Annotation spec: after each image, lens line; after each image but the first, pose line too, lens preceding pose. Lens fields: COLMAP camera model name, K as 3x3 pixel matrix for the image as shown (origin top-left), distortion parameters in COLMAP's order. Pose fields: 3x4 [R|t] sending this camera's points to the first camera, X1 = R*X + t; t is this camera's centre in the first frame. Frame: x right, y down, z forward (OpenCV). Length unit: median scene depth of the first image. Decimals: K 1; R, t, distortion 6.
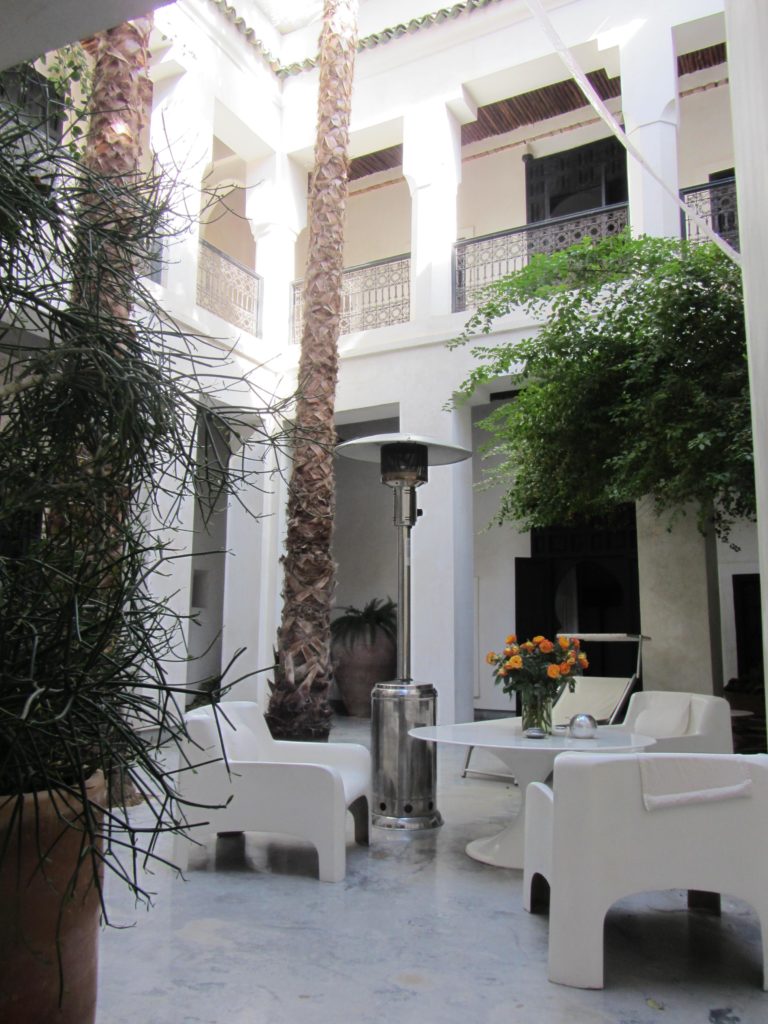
lens RADIAL K [[934.4, 0, 408.6], [0, 934.4, 480.7], [0, 0, 1]] dist [-0.102688, 0.009514]
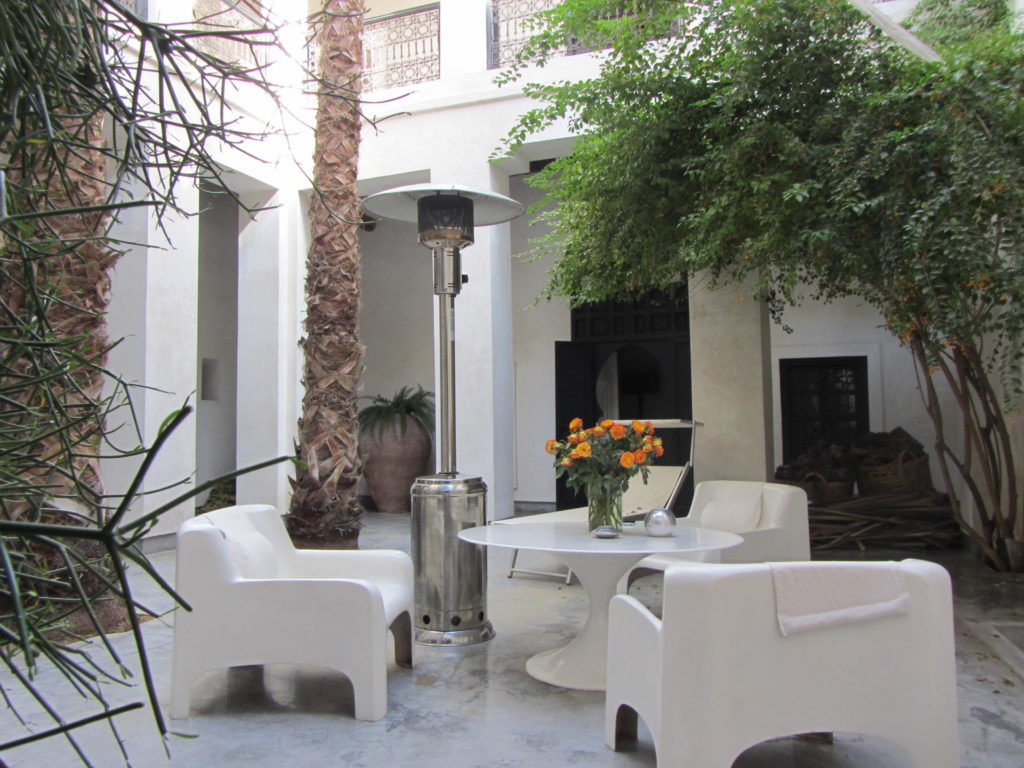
lens RADIAL K [[931.5, 0, 534.3], [0, 931.5, 377.4], [0, 0, 1]] dist [-0.023913, 0.001345]
pose [[0.993952, -0.012067, 0.109149, -0.013108], [-0.000118, 0.993826, 0.110950, 0.020294], [-0.109814, -0.110292, 0.987814, 0.101012]]
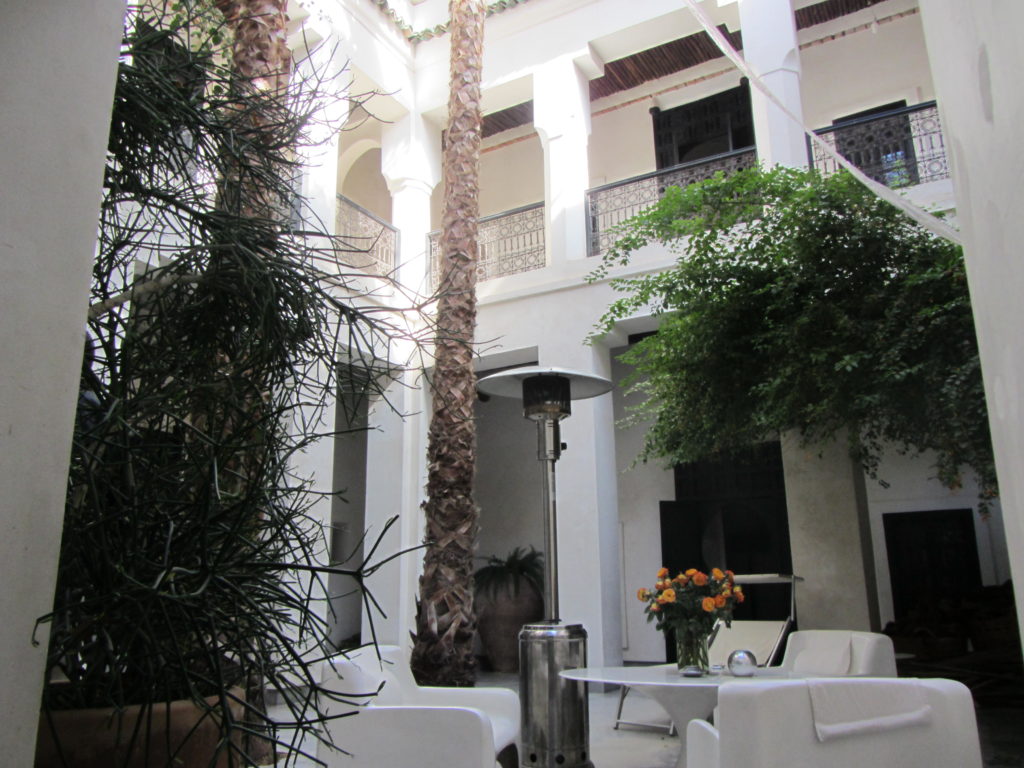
lens RADIAL K [[927.3, 0, 522.9], [0, 927.3, 325.5], [0, 0, 1]] dist [-0.084200, 0.005313]
pose [[0.999374, -0.027857, -0.021801, -0.004222], [0.025039, 0.992418, -0.120329, 0.016714], [0.024988, 0.119708, 0.992495, 0.011830]]
